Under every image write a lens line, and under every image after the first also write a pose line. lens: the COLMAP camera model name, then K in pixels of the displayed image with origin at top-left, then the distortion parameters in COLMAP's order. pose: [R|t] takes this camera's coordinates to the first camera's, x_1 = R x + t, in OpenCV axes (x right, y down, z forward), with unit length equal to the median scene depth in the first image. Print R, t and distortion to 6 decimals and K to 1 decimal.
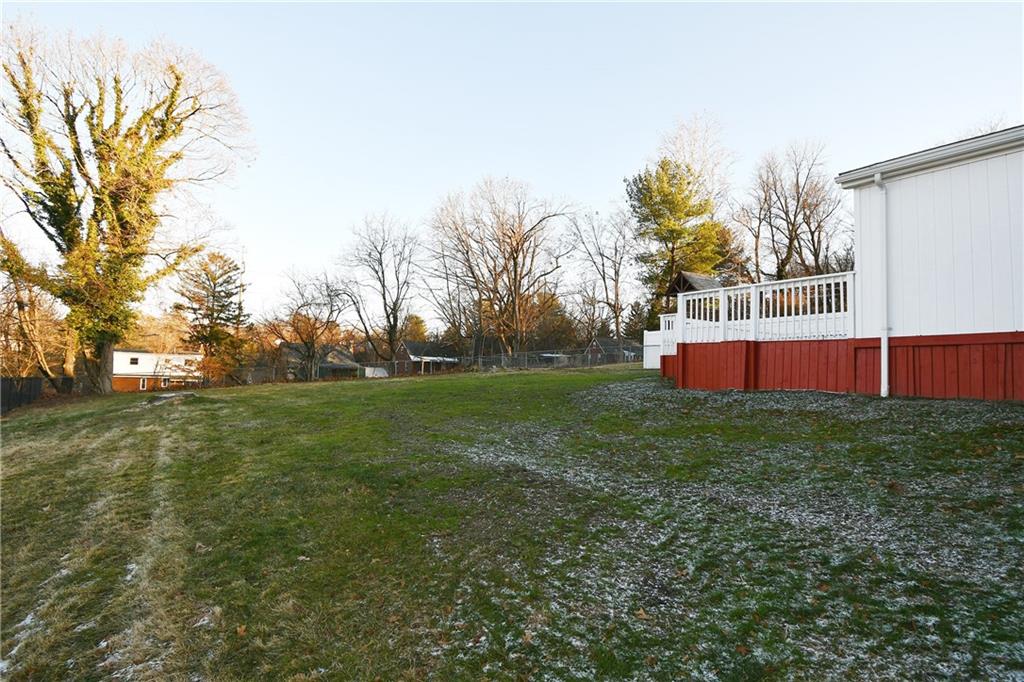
lens RADIAL K [[526.3, 0, 512.0], [0, 526.3, 341.0], [0, 0, 1]] dist [-0.016158, -0.001669]
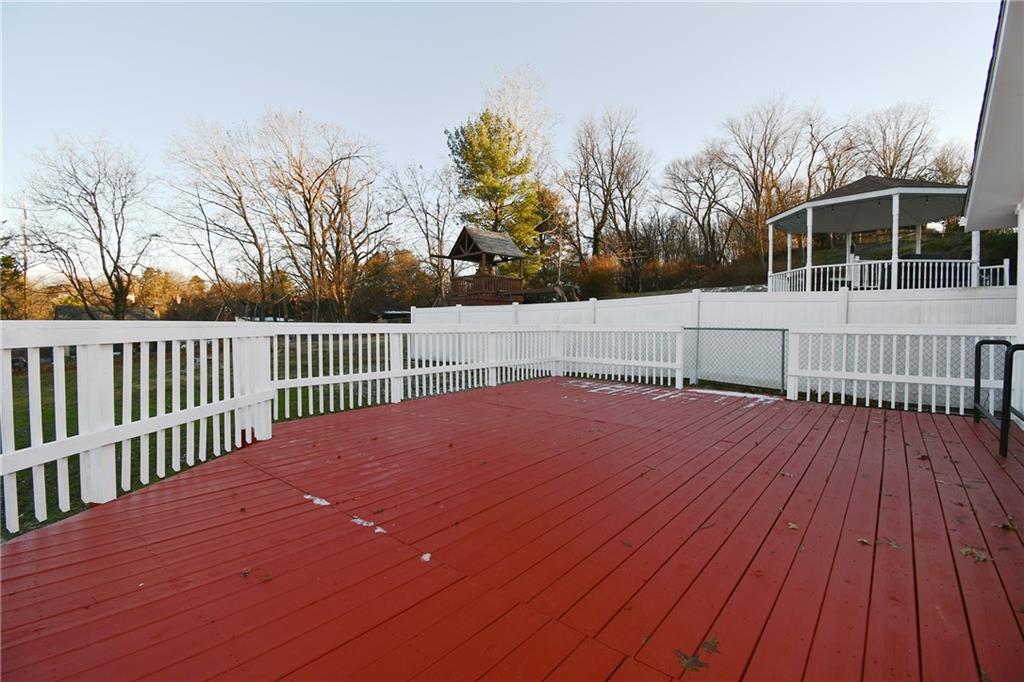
lens RADIAL K [[458.3, 0, 509.5], [0, 458.3, 338.2], [0, 0, 1]] dist [0.025058, -0.026561]
pose [[0.961572, -0.035322, 0.272270, 0.078866], [0.009064, 0.995233, 0.097104, -0.014128], [-0.274402, -0.090904, 0.957309, 0.130413]]
